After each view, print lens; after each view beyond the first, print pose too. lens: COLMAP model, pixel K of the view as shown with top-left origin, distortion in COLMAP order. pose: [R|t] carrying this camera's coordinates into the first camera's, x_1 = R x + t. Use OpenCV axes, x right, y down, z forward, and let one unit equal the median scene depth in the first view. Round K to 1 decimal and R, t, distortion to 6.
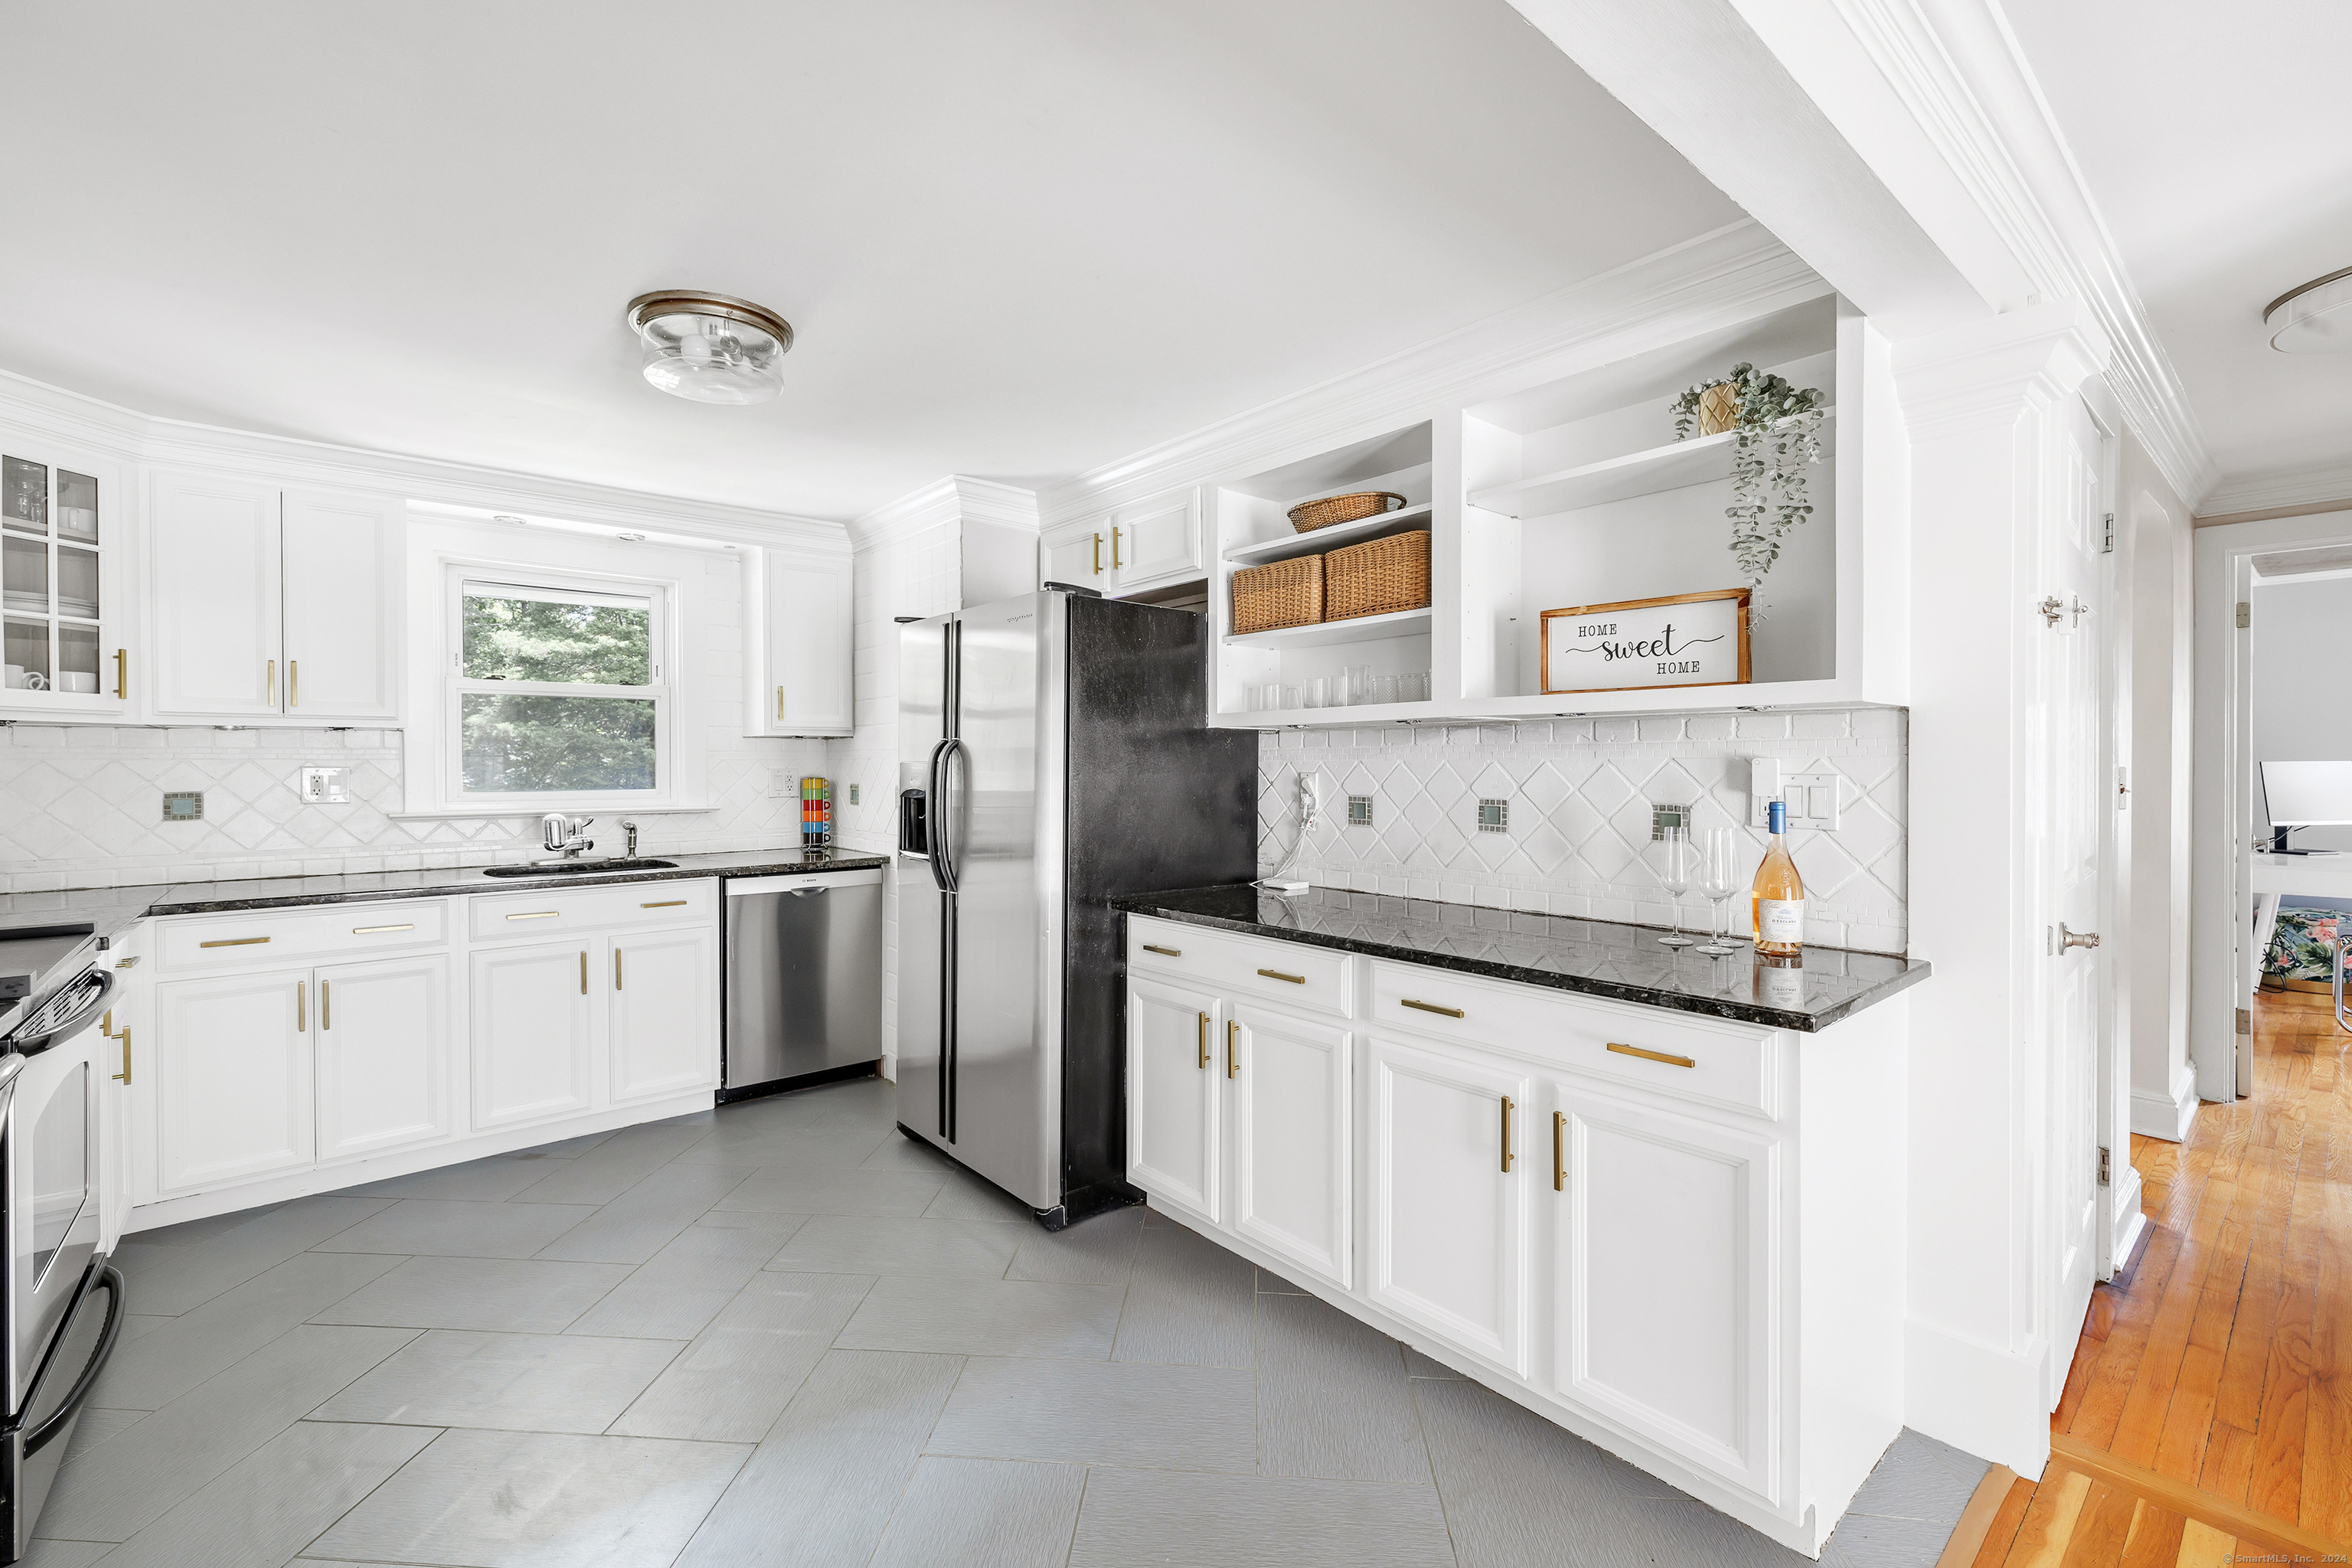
lens RADIAL K [[990.3, 0, 1179.1], [0, 990.3, 767.4], [0, 0, 1]] dist [-0.008786, -0.000046]
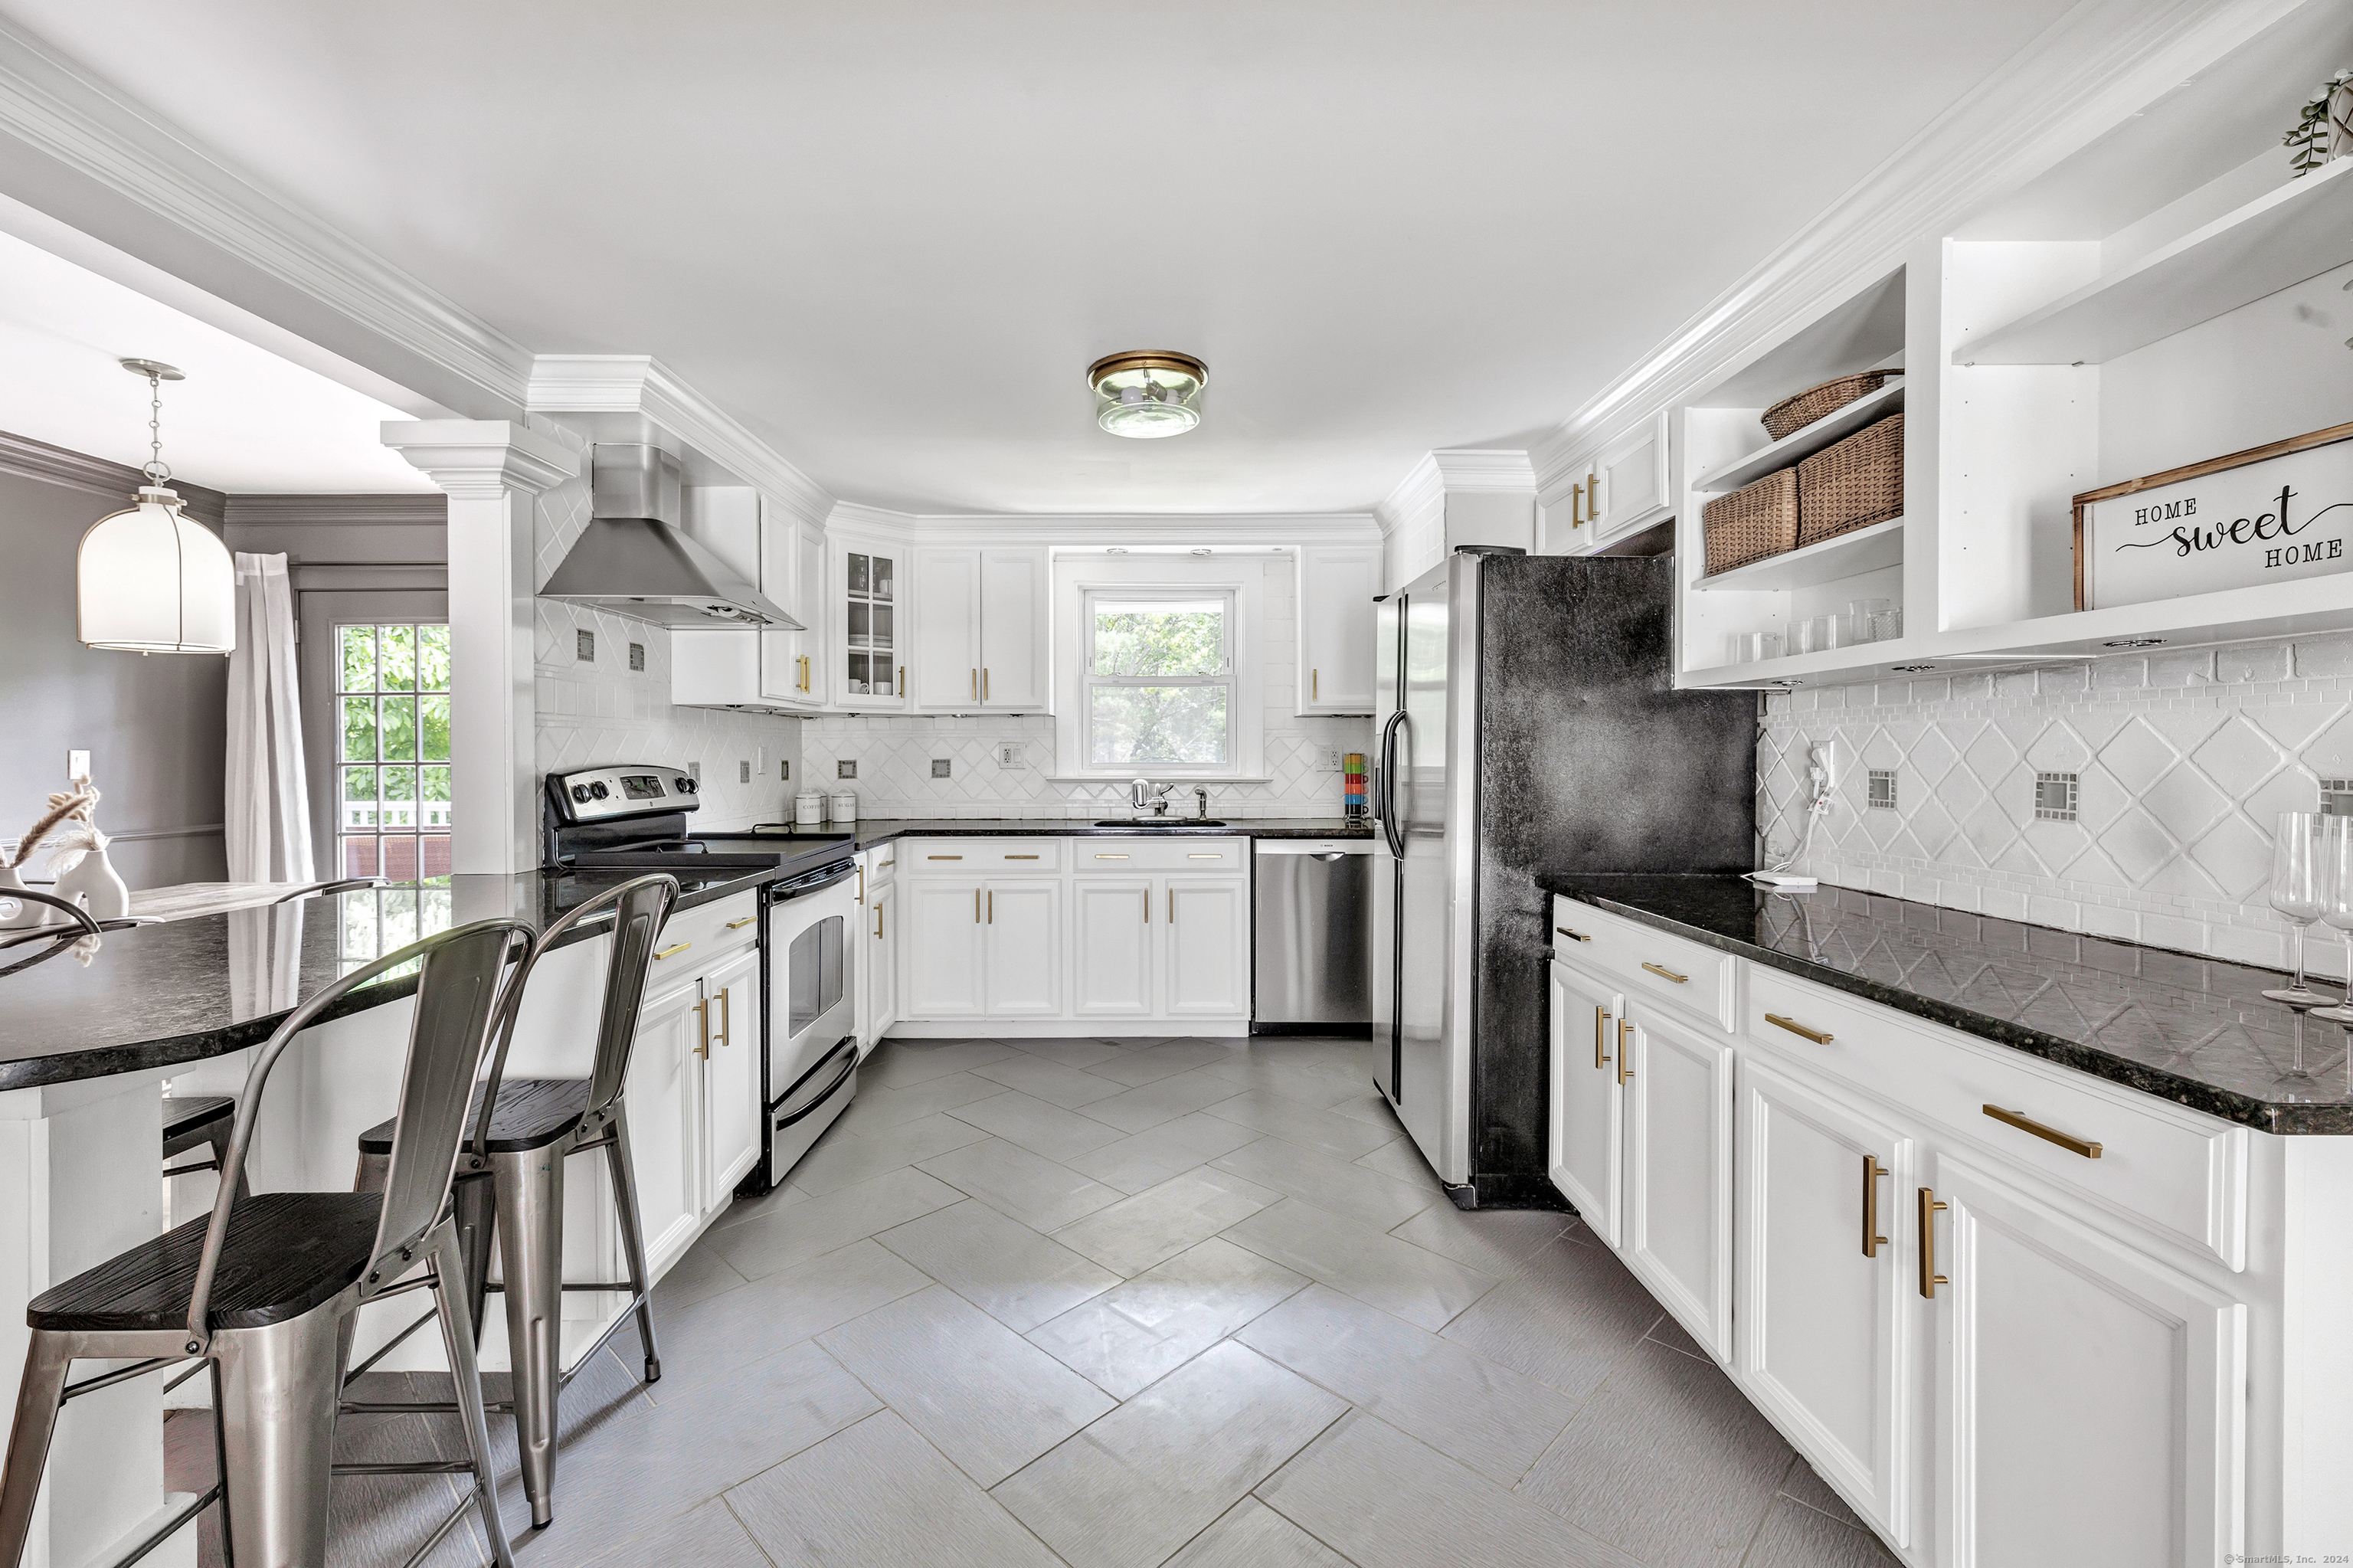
lens RADIAL K [[1011.1, 0, 1148.8], [0, 1011.1, 749.2], [0, 0, 1]] dist [0.002008, 0.000112]
pose [[0.753540, -0.001740, -0.657400, 0.289376], [-0.002709, 0.999980, -0.005752, 0.020254], [0.657397, 0.006115, 0.753520, 0.038963]]
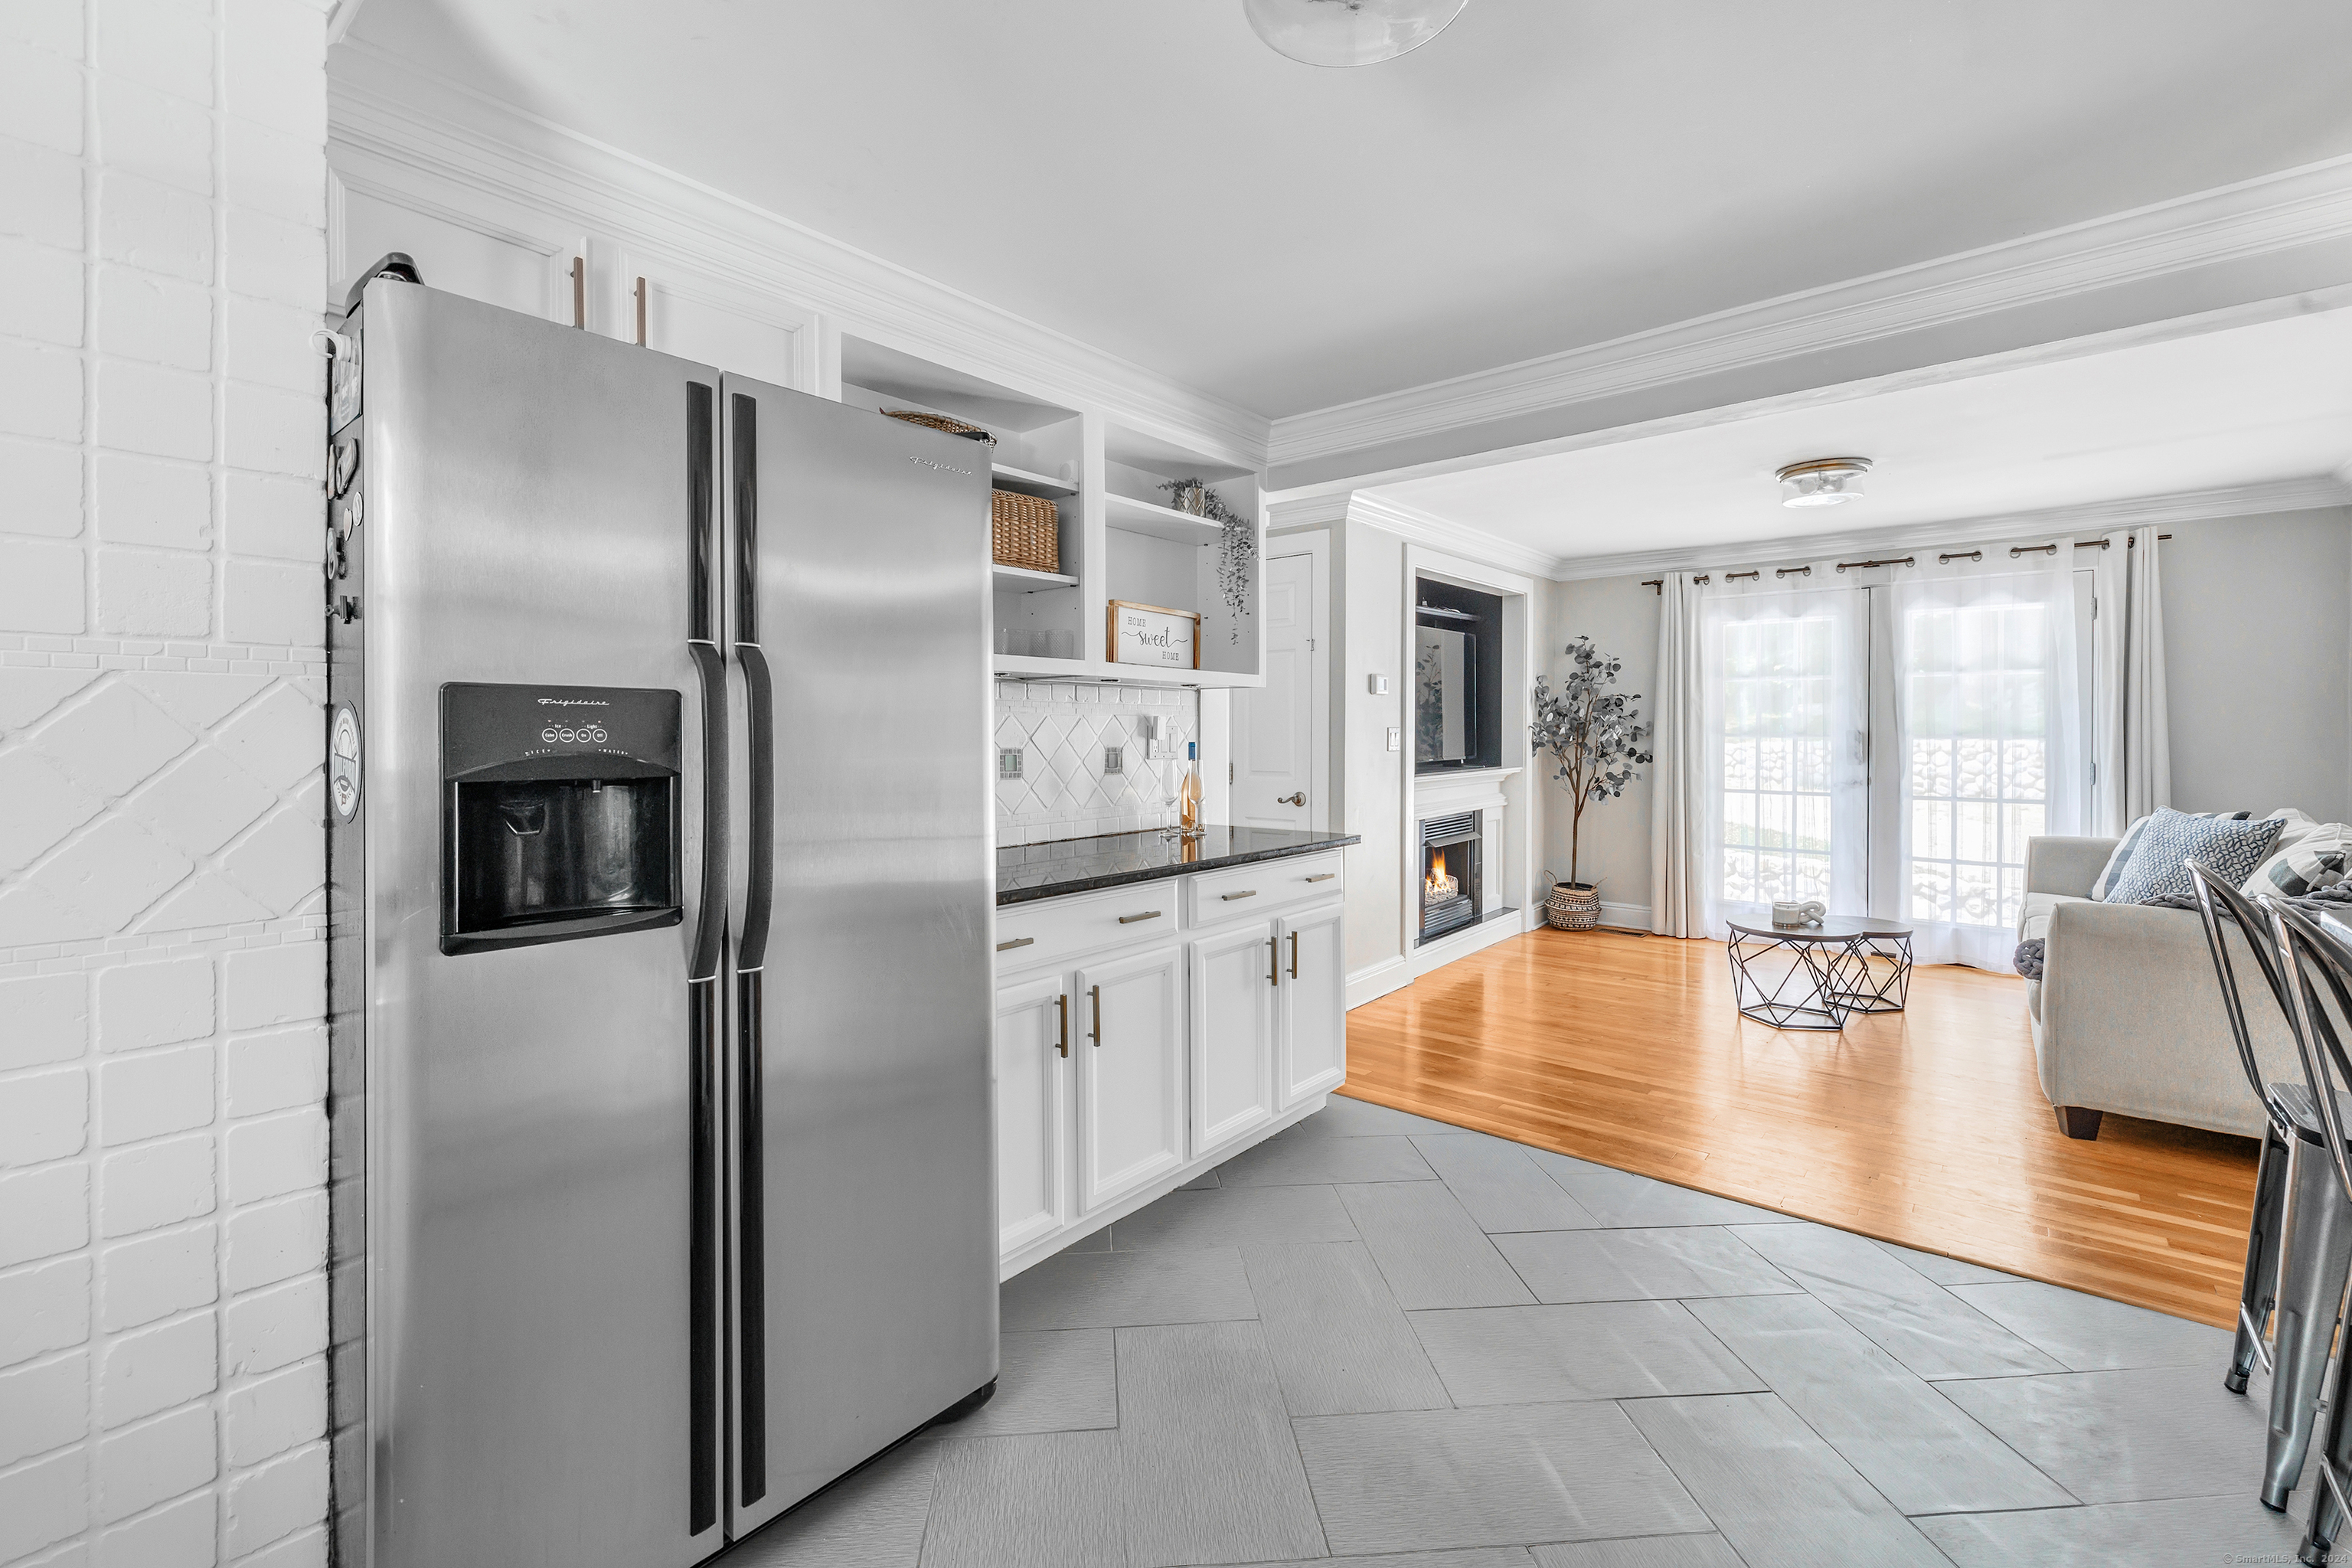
lens RADIAL K [[1010.7, 0, 1148.3], [0, 1010.7, 749.2], [0, 0, 1]] dist [0.002008, 0.000112]
pose [[-0.147500, -0.015293, 0.988944, -0.797089], [0.007226, 0.999837, 0.016539, 0.013469], [-0.989036, 0.009586, -0.147365, 0.969223]]
